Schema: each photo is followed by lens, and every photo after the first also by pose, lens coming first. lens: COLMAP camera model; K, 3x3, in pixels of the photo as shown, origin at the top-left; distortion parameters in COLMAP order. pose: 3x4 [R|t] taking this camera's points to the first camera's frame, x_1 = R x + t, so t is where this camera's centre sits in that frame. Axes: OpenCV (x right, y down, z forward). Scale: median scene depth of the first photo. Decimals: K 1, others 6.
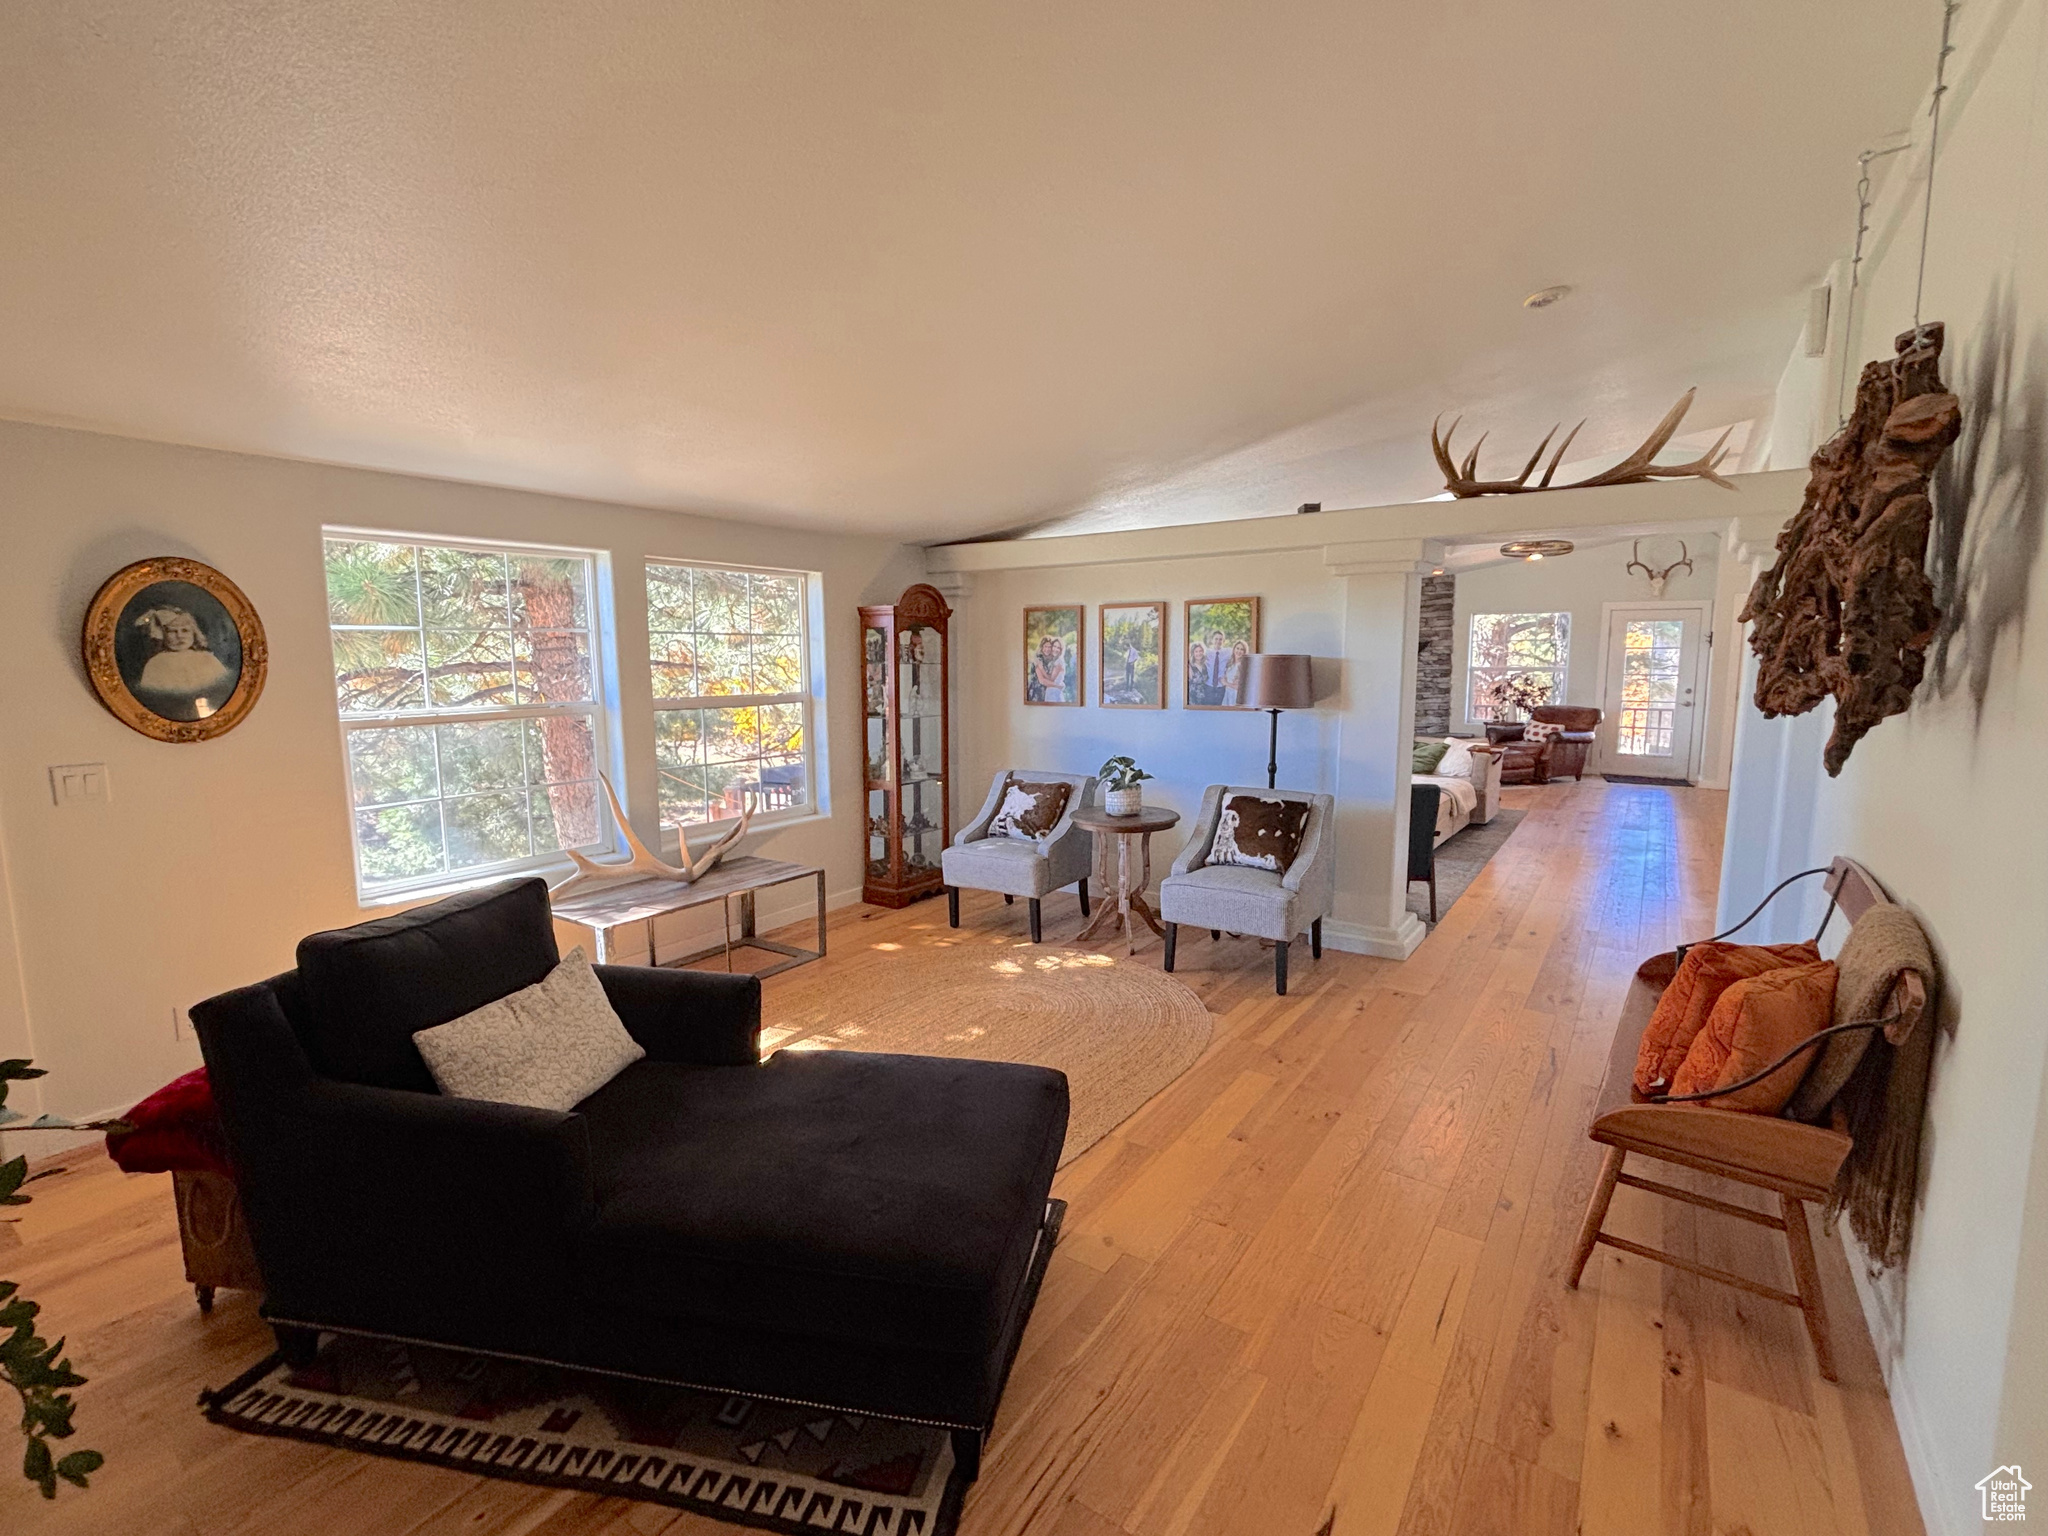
lens RADIAL K [[902.5, 0, 1035.4], [0, 902.5, 755.7], [0, 0, 1]] dist [-0.010741, 0.000083]
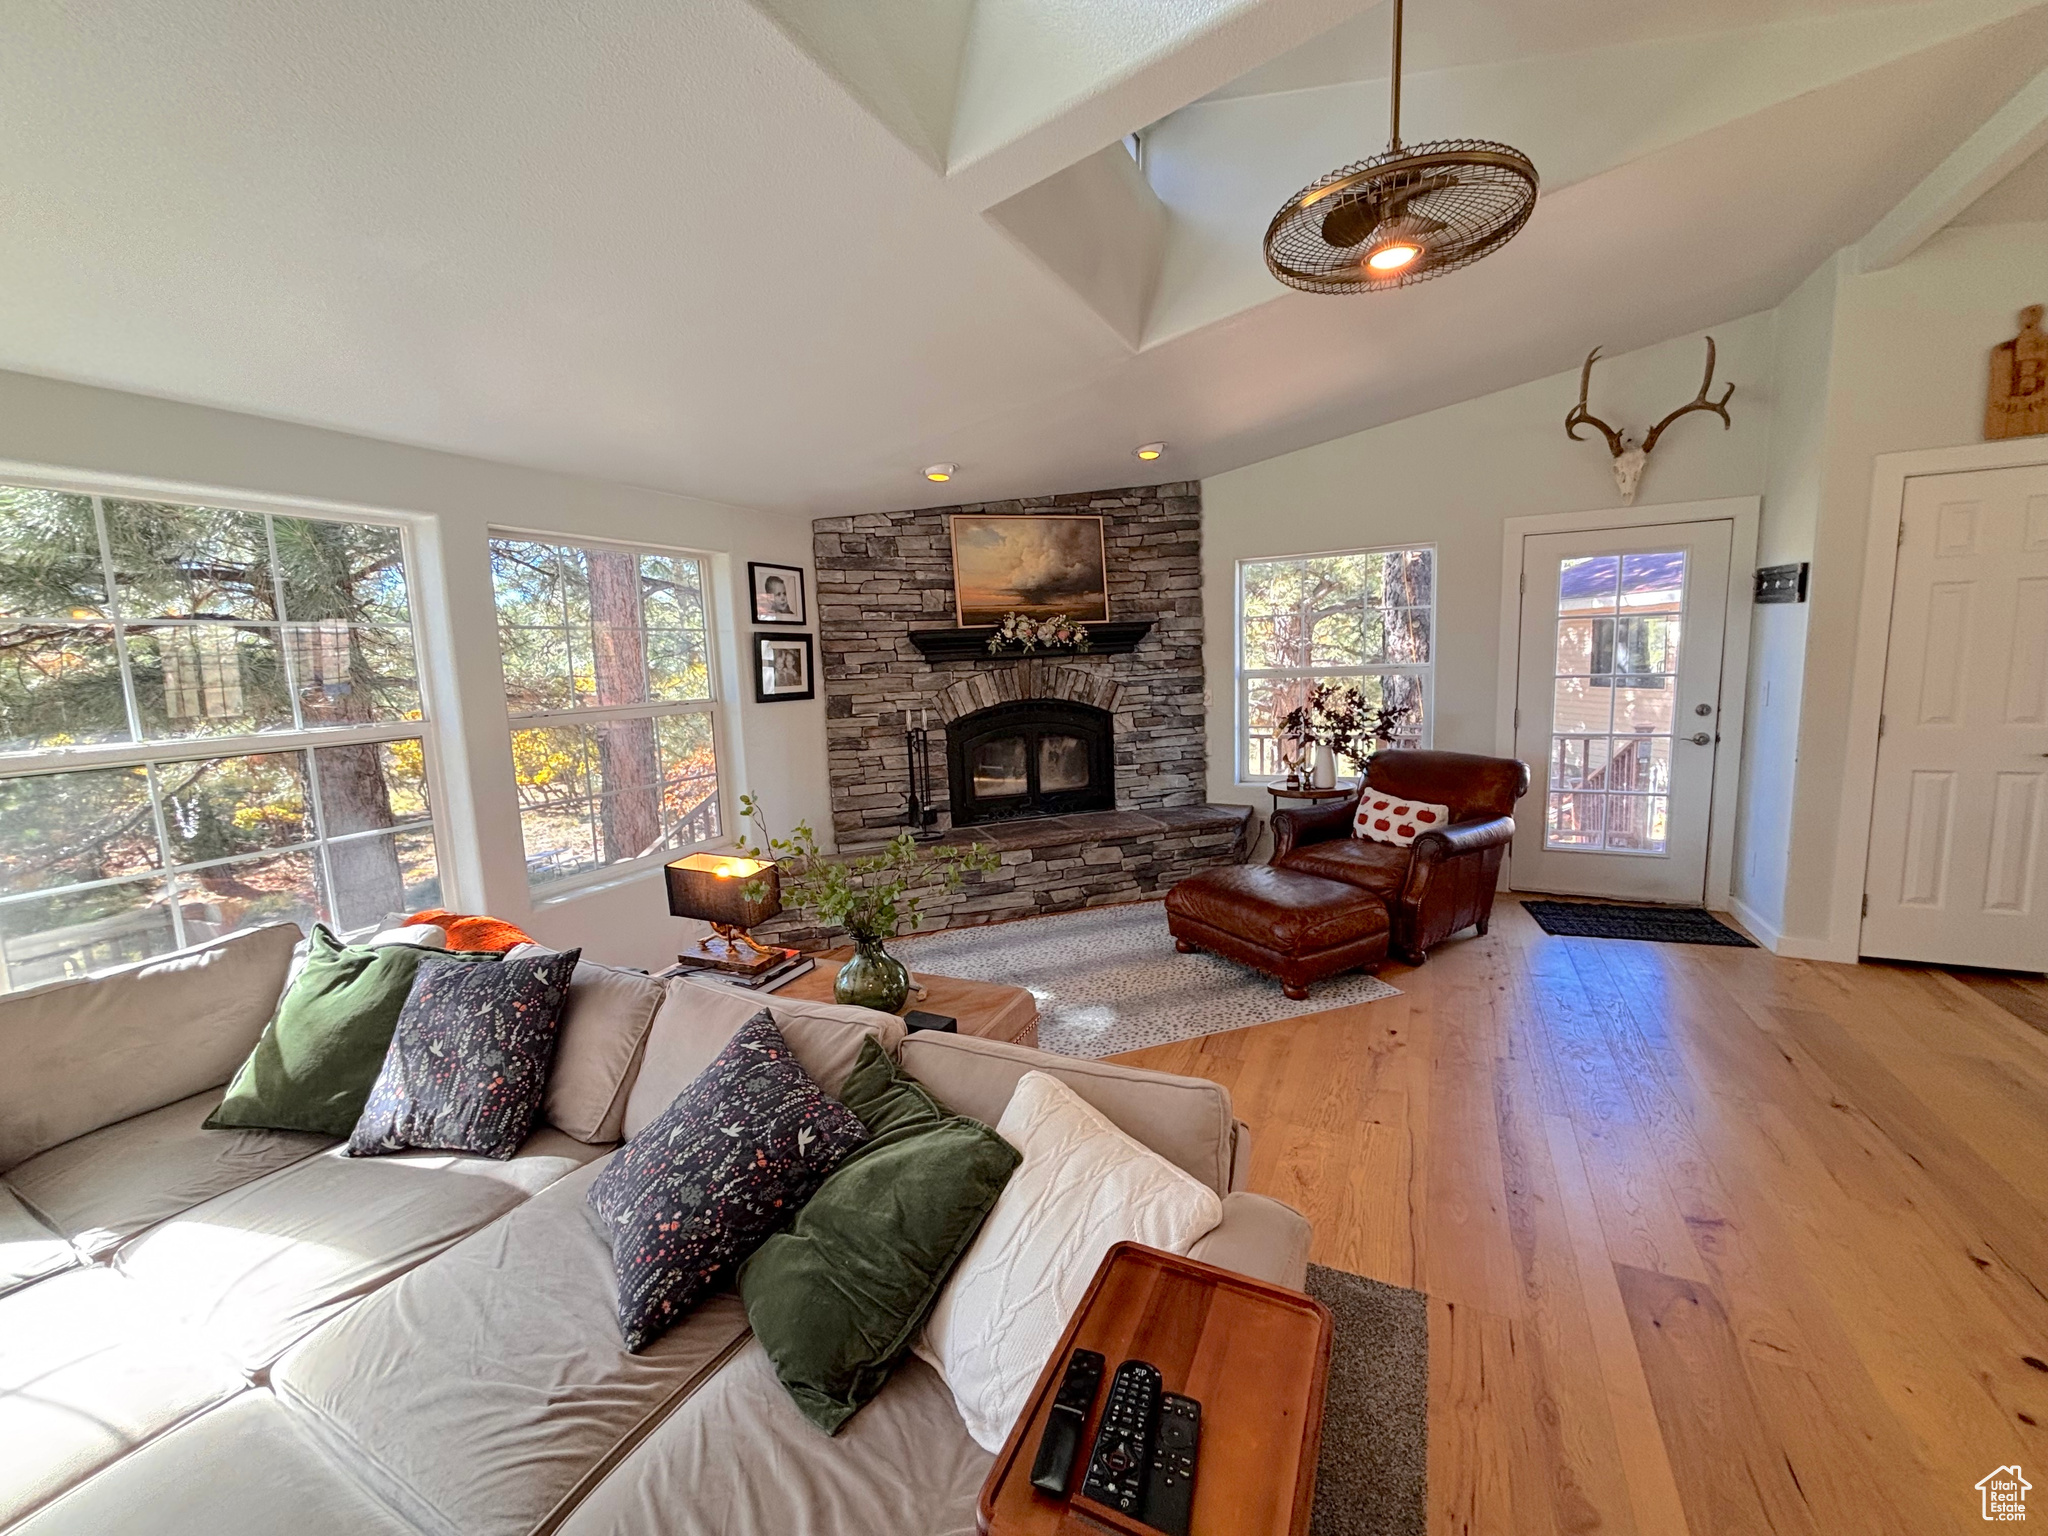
lens RADIAL K [[819.6, 0, 1020.9], [0, 819.6, 764.3], [0, 0, 1]] dist [-0.004124, 0.001522]
pose [[0.989229, -0.052966, 0.136459, 0.329848], [0.051133, 0.998549, 0.016907, -0.066977], [-0.137157, -0.009748, 0.990501, 0.627880]]
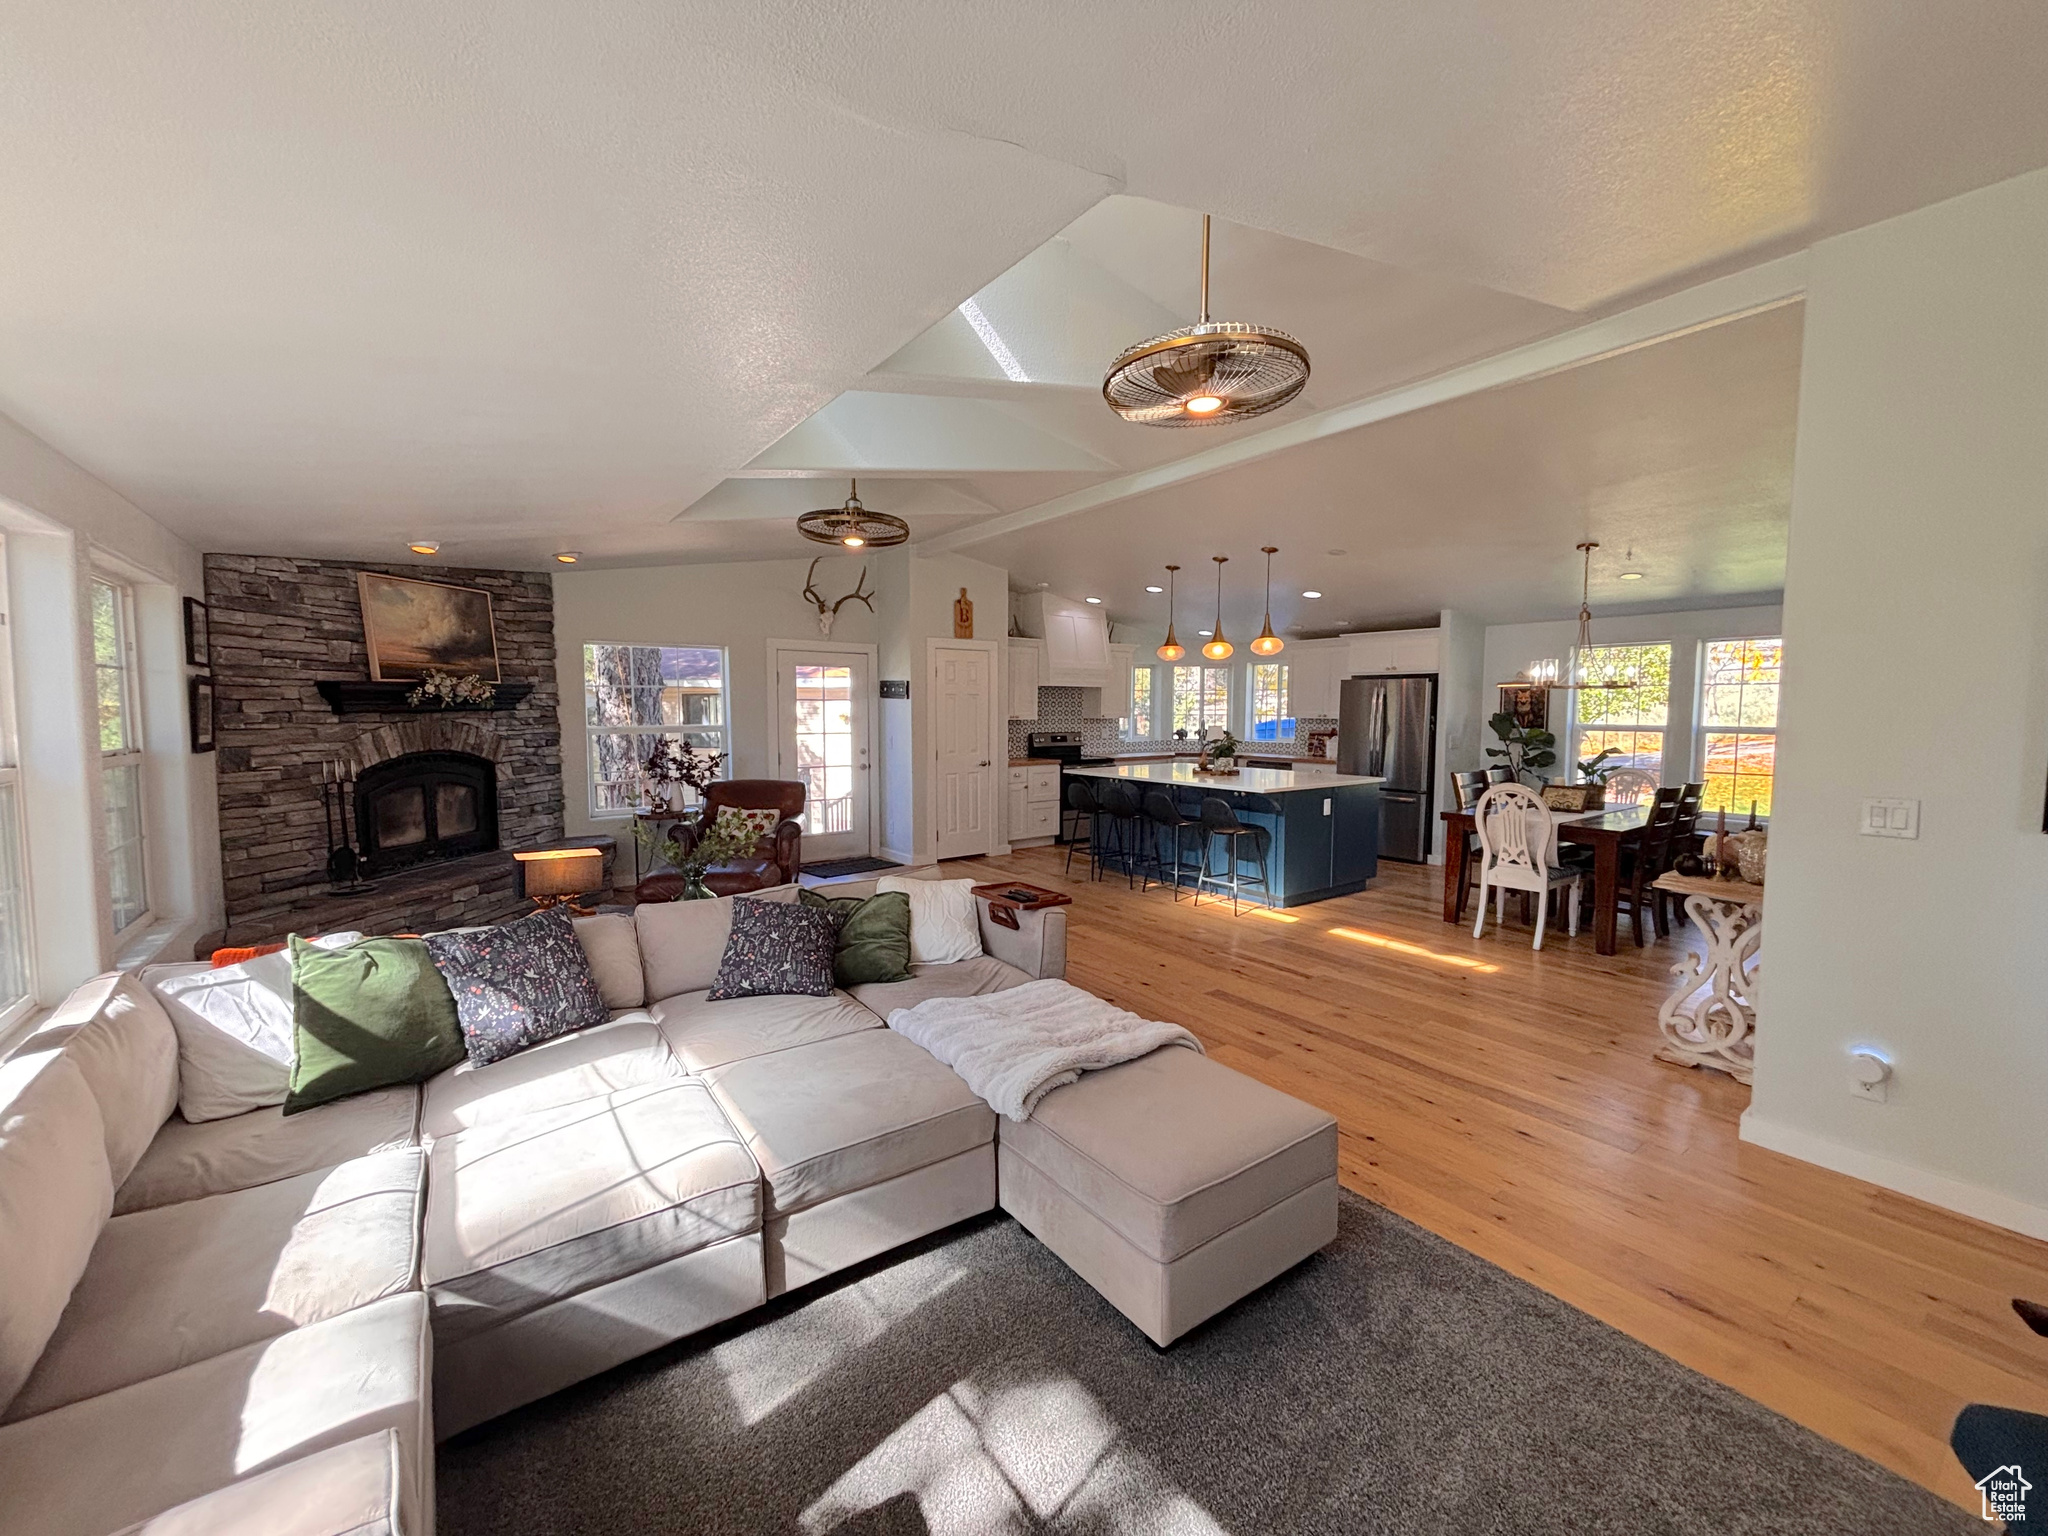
lens RADIAL K [[819.6, 0, 1017.4], [0, 819.6, 764.9], [0, 0, 1]] dist [-0.004124, 0.001522]
pose [[0.330260, -0.063097, 0.941779, 0.055516], [0.105440, 0.993984, 0.029620, -0.064583], [-0.937982, 0.089519, 0.334926, 0.591607]]
